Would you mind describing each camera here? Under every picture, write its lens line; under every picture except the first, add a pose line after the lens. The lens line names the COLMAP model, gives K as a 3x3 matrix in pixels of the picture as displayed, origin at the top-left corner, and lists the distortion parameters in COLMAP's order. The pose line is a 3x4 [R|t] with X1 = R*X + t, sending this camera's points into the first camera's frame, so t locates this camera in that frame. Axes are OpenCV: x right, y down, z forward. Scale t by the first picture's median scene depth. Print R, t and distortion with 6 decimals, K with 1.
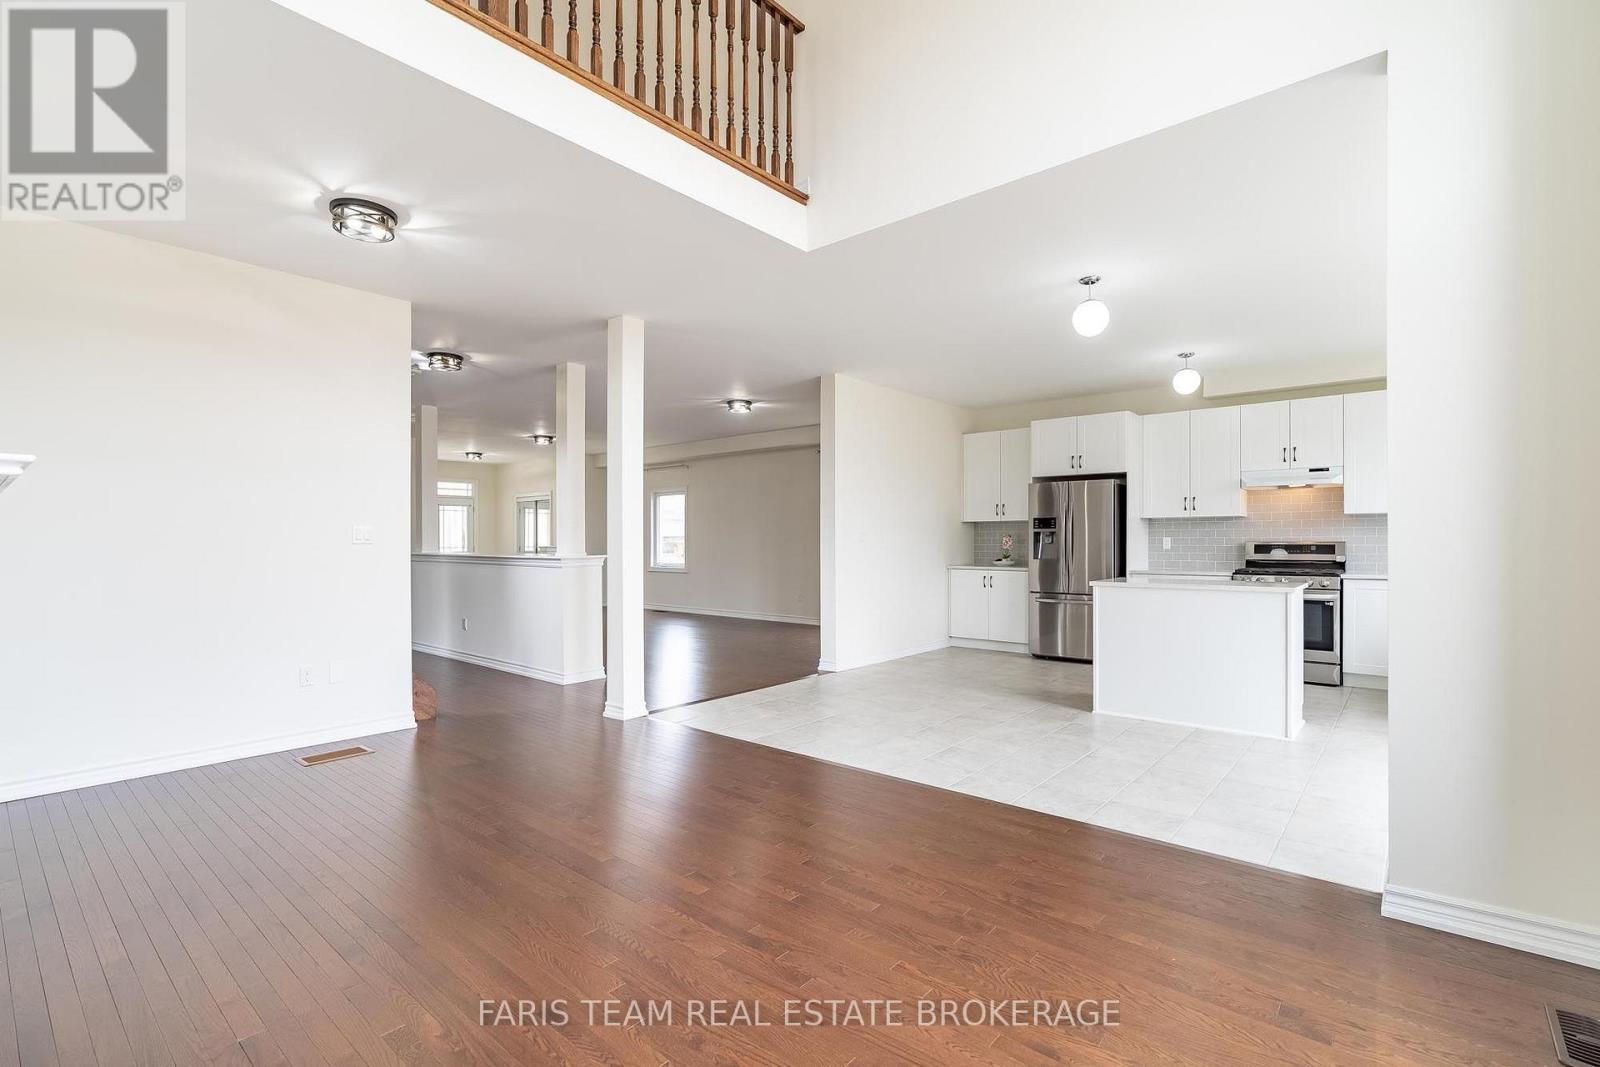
lens RADIAL K [[732.2, 0, 798.7], [0, 732.2, 541.2], [0, 0, 1]] dist [-0.000014, 0.000036]
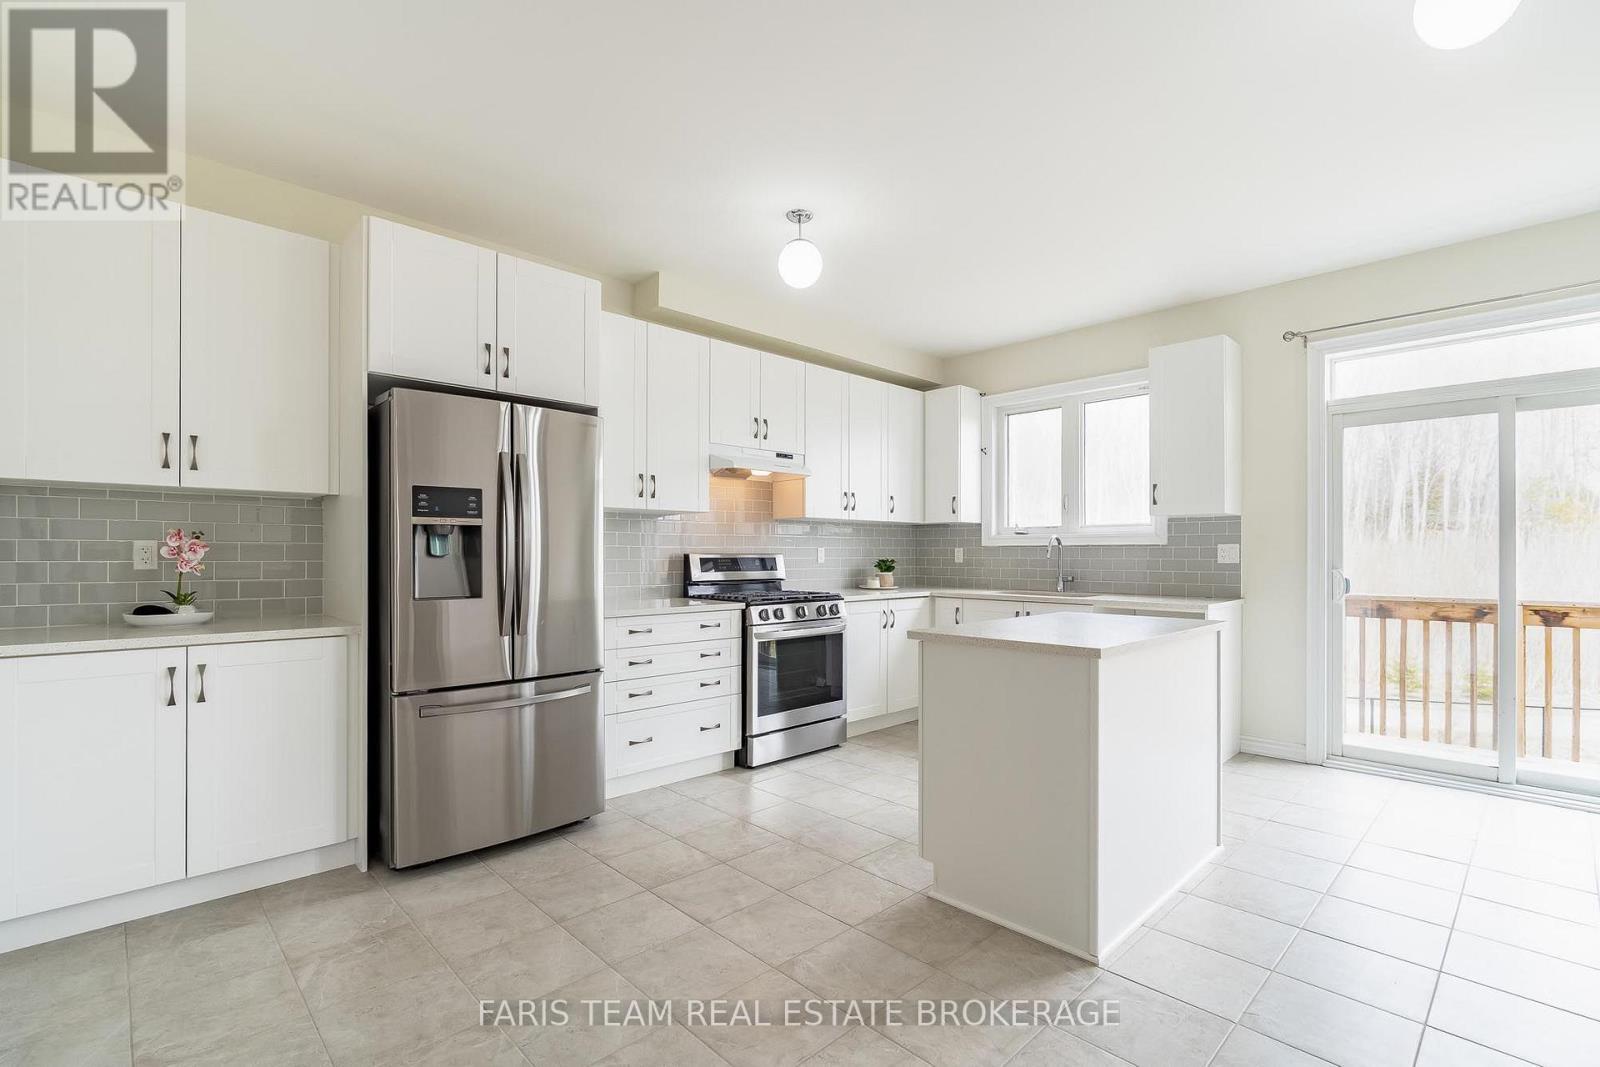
lens RADIAL K [[732.2, 0, 795.0], [0, 732.2, 543.3], [0, 0, 1]] dist [-0.000014, 0.000036]
pose [[0.109866, 0.017085, 0.993800, -0.014321], [-0.001188, 0.999854, -0.017057, 0.002446], [-0.993946, 0.000694, 0.109870, 0.815822]]
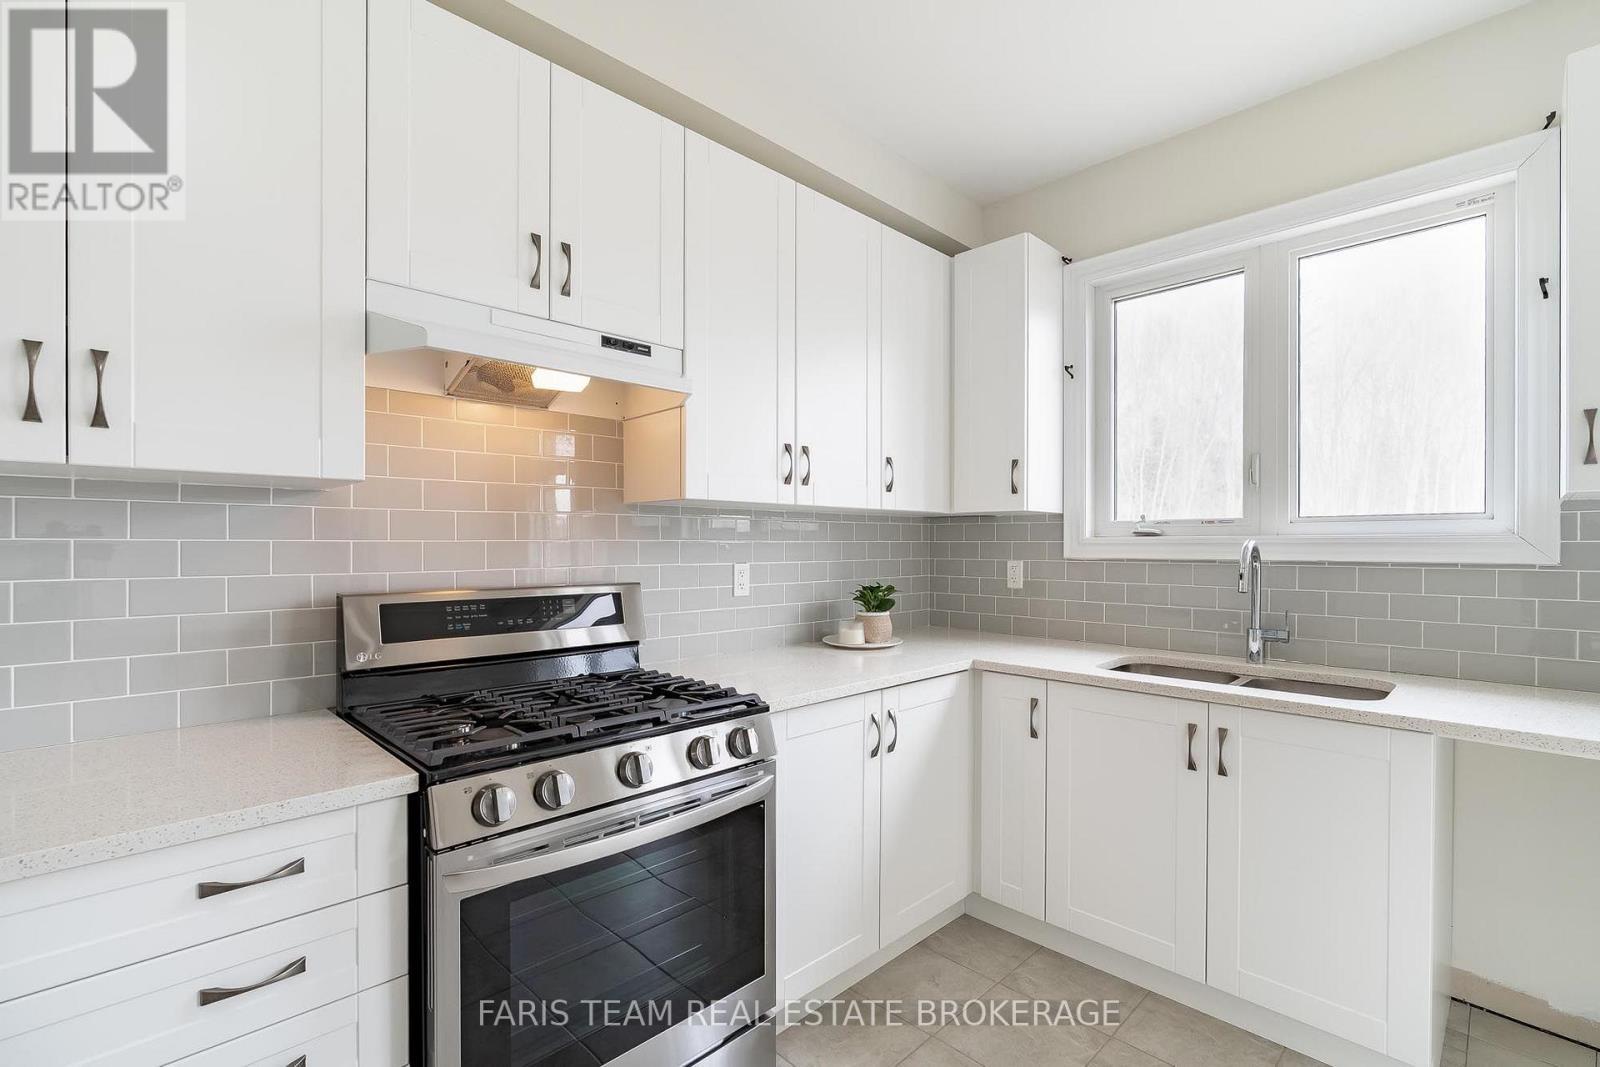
lens RADIAL K [[732.2, 0, 803.7], [0, 732.2, 543.0], [0, 0, 1]] dist [-0.000014, 0.000036]
pose [[0.083327, 0.005438, 0.996507, 0.377432], [-0.000464, 0.999985, -0.005419, -0.014313], [-0.996522, -0.000011, 0.083328, 0.811540]]
